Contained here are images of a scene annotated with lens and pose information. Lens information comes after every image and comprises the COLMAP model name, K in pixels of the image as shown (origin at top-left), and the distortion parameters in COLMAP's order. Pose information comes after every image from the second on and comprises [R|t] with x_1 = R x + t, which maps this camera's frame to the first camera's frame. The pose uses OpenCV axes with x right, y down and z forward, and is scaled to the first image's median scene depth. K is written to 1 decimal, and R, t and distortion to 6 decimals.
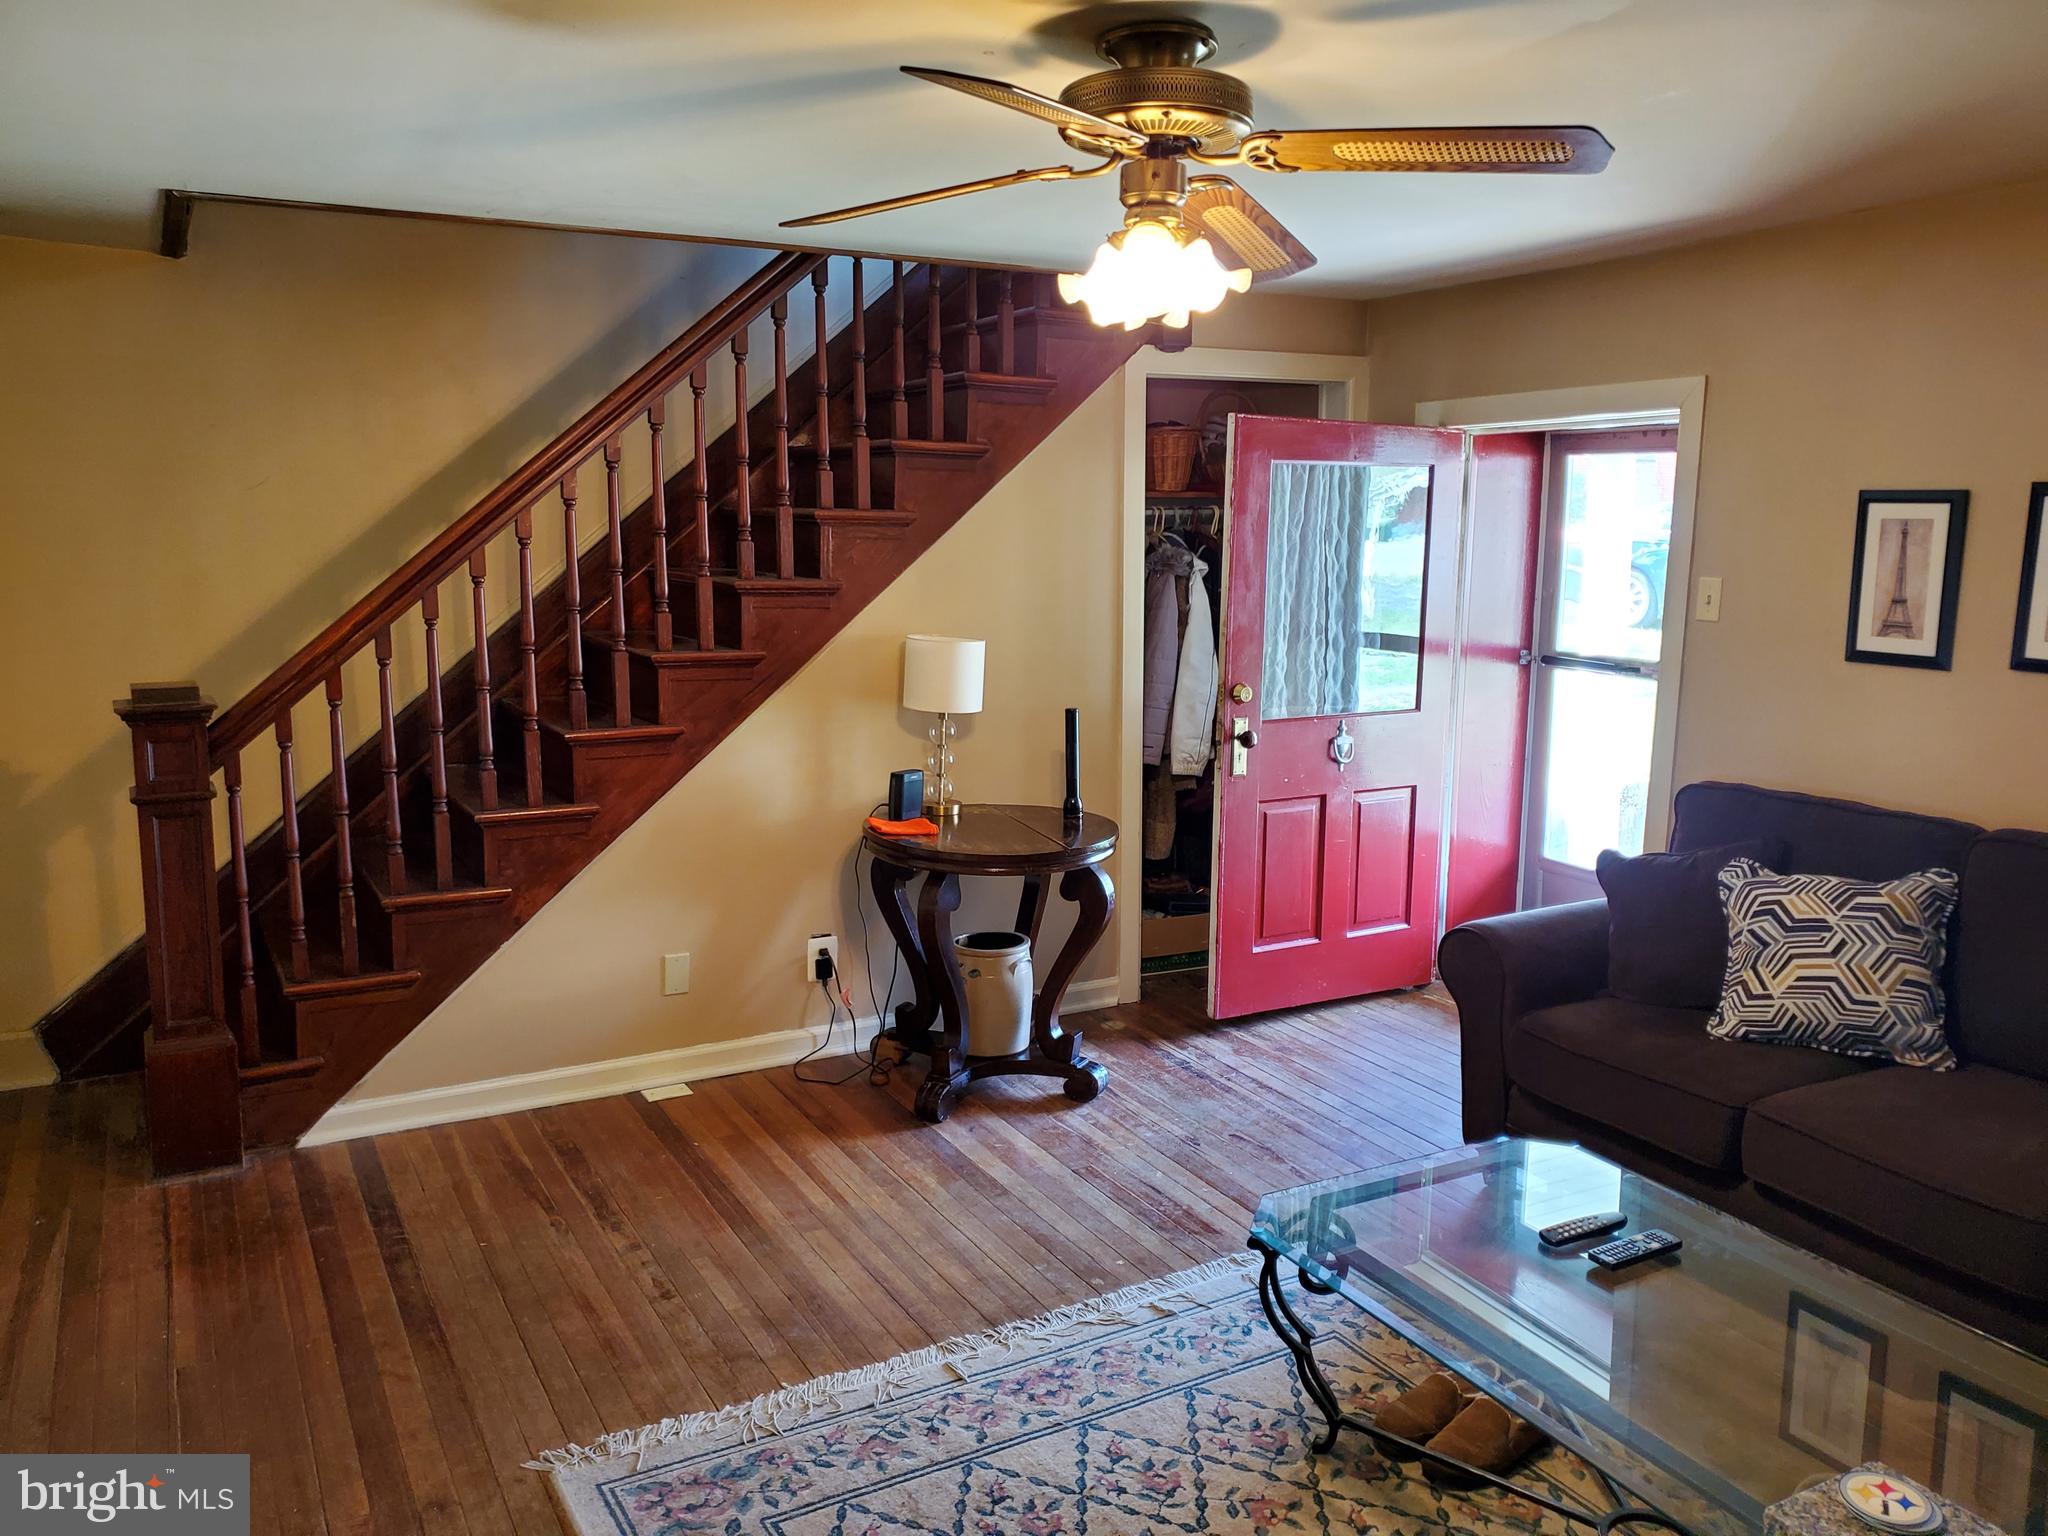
lens RADIAL K [[1560.6, 0, 1024.0], [0, 1560.6, 768.0], [0, 0, 1]] dist [0.007588, -0.048473]
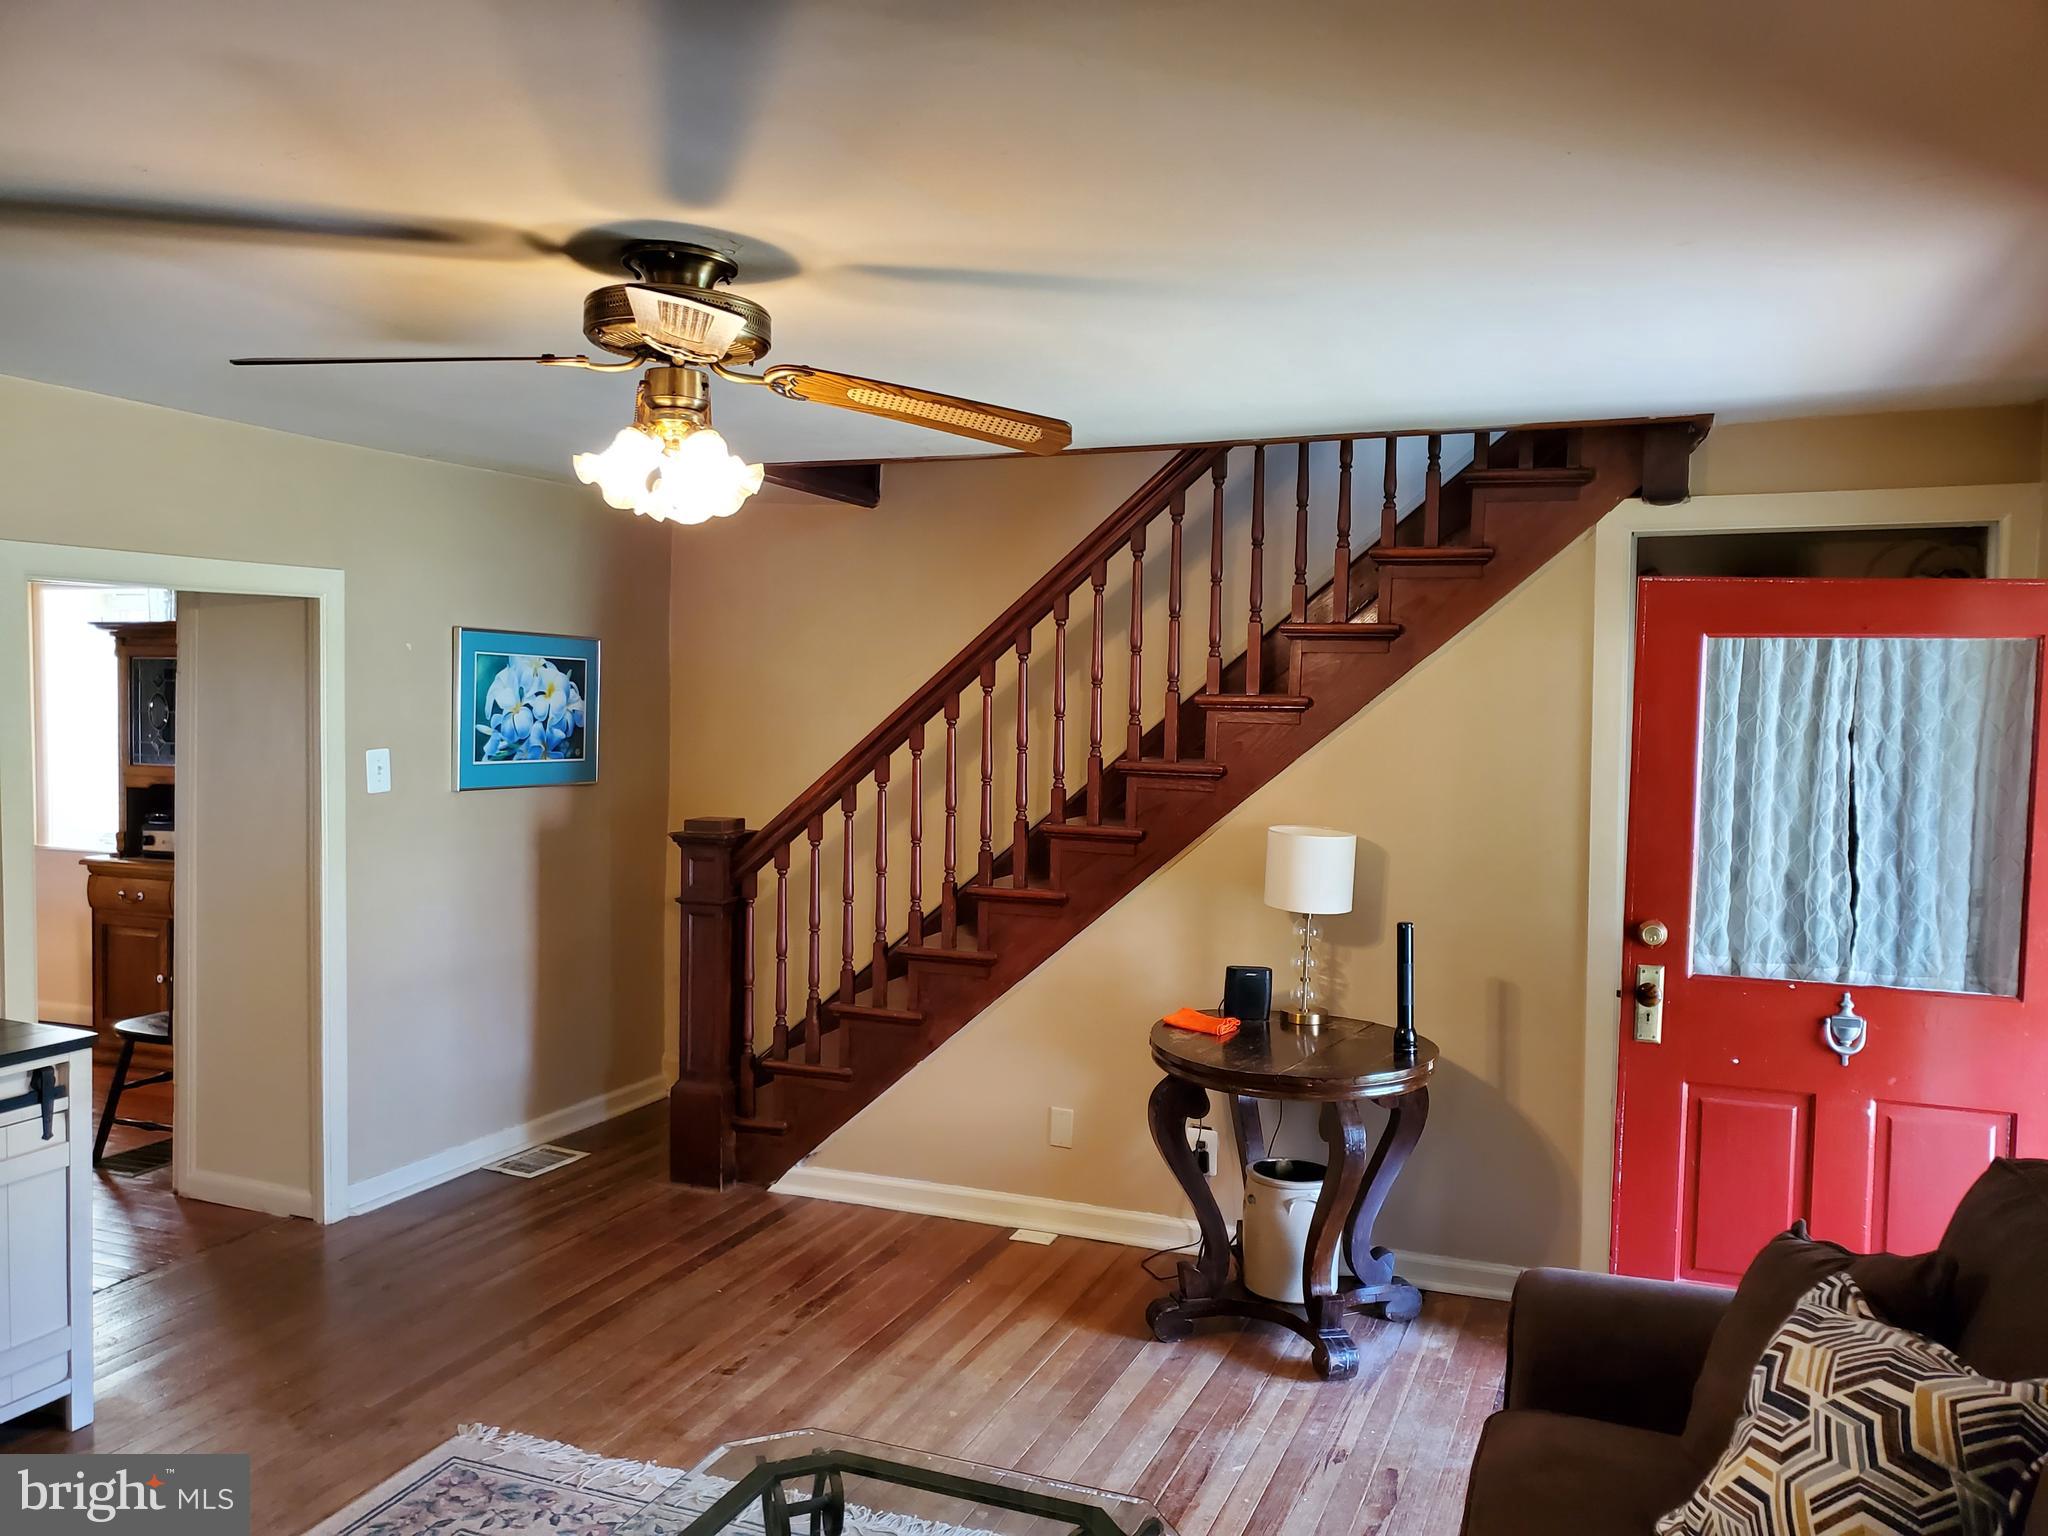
lens RADIAL K [[1581.4, 0, 1035.2], [0, 1581.4, 760.3], [0, 0, 1]] dist [0.054630, -0.054424]
pose [[0.628625, 0.037695, -0.776795, 0.681461], [-0.131705, 0.989558, -0.058563, -0.056682], [0.766476, 0.139122, 0.627025, 0.318586]]
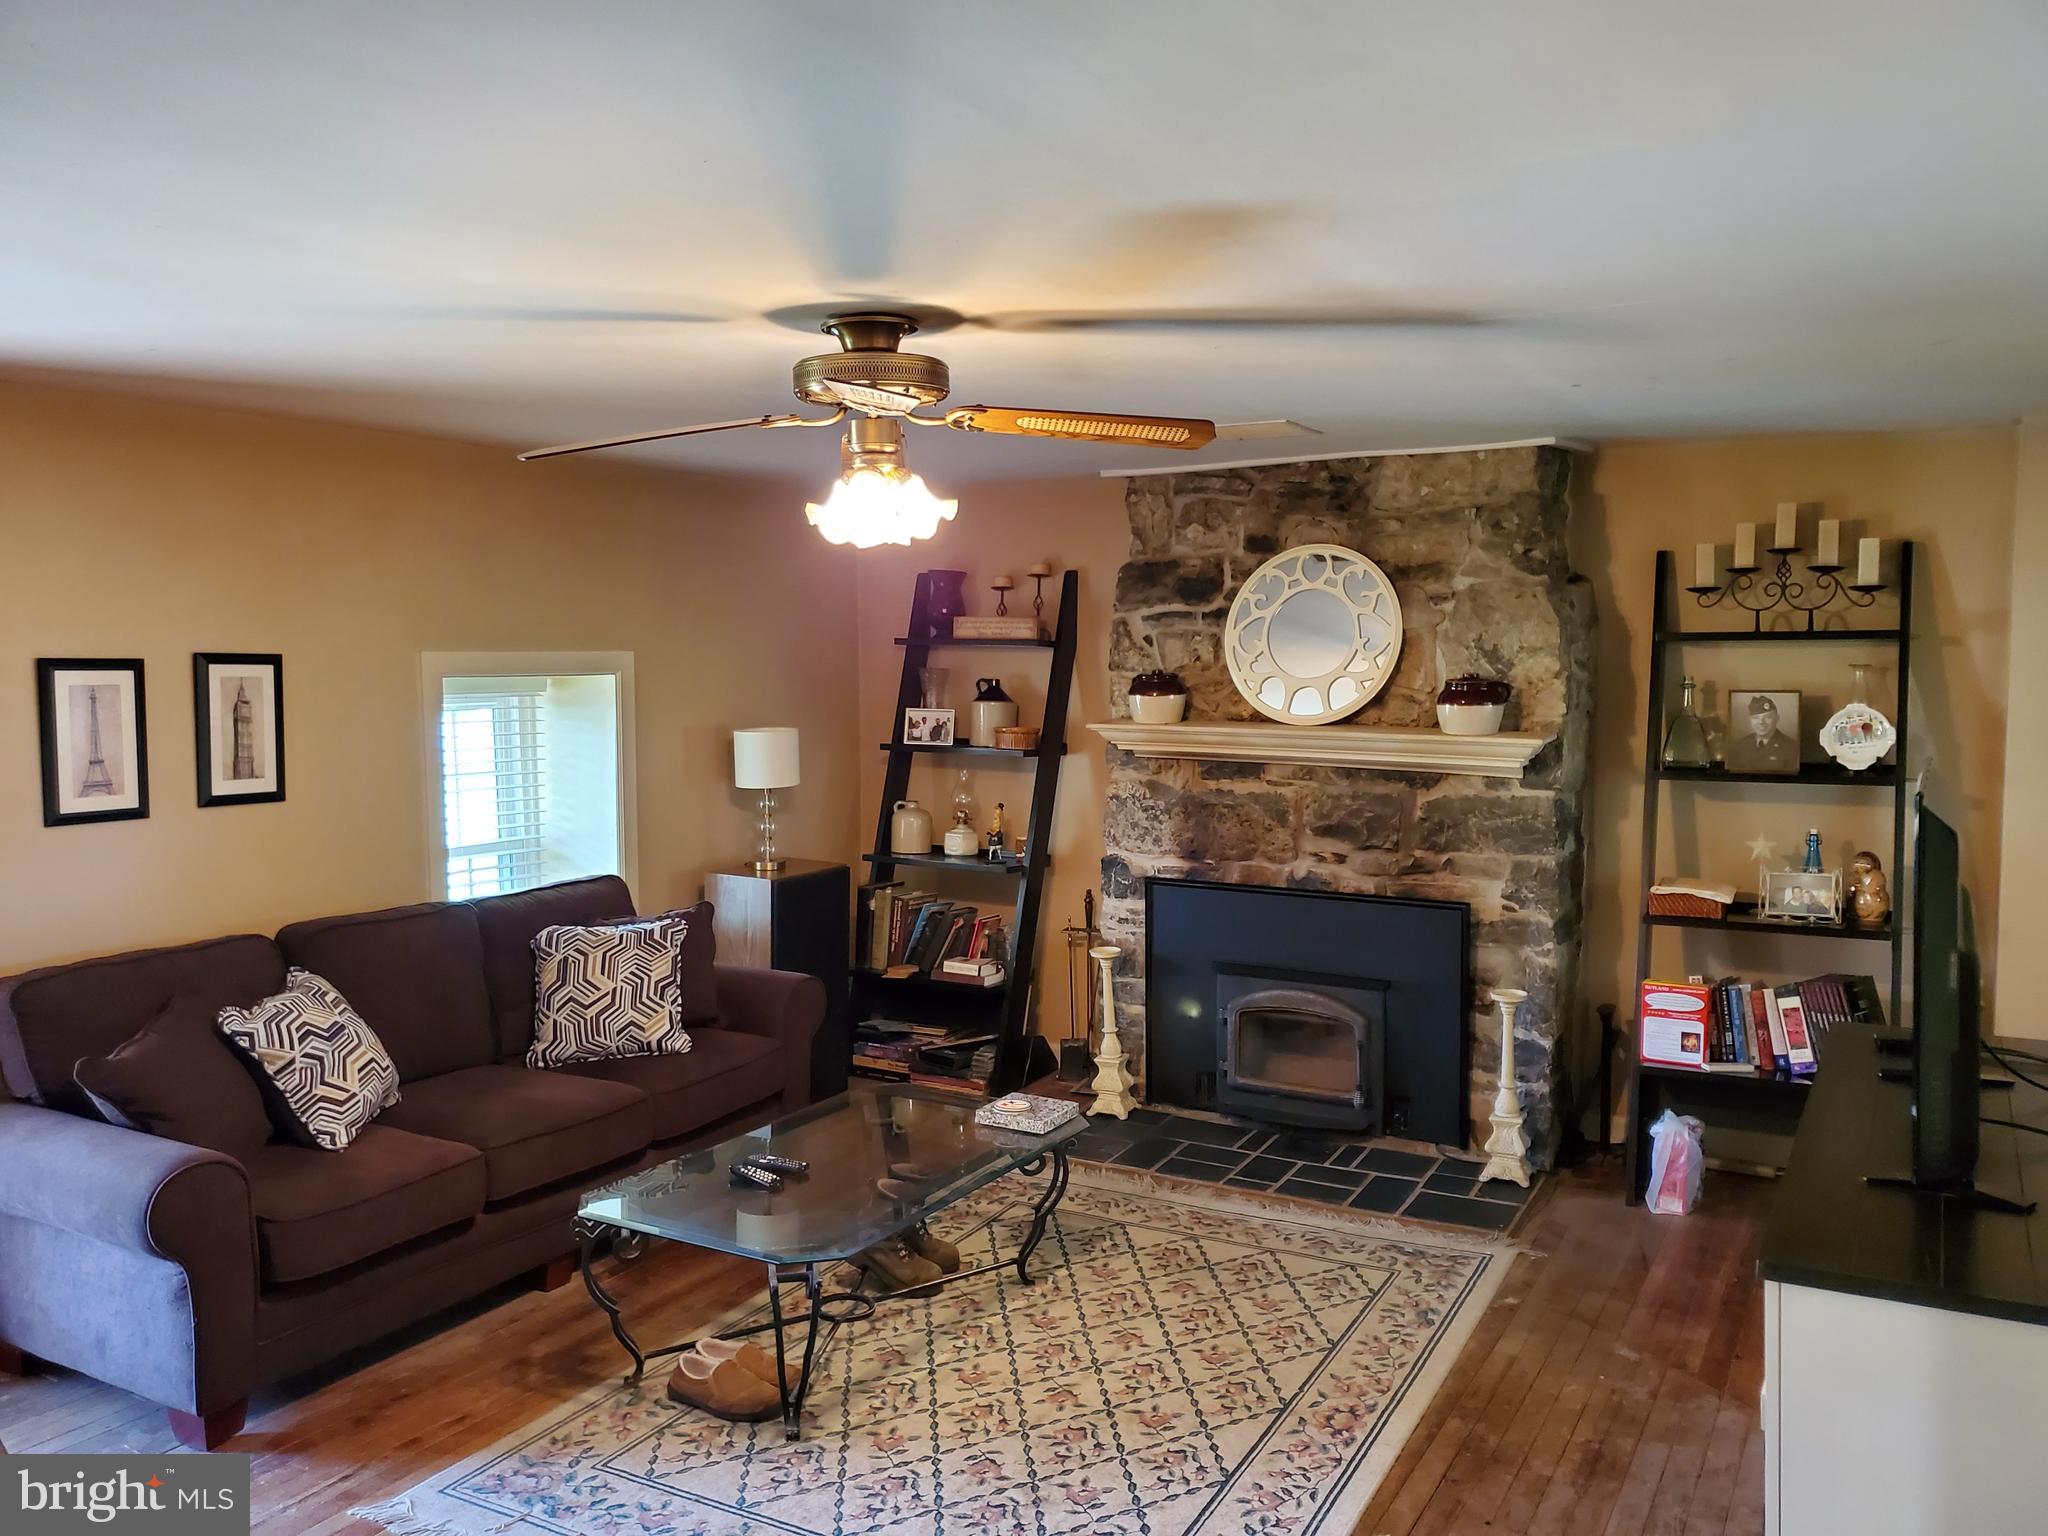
lens RADIAL K [[1582.1, 0, 1051.5], [0, 1582.1, 757.4], [0, 0, 1]] dist [0.093172, -0.132464]
pose [[-0.539184, -0.058983, 0.840120, -0.694234], [0.132947, 0.979076, 0.154064, -0.188279], [-0.831628, 0.194760, -0.520060, 1.005222]]
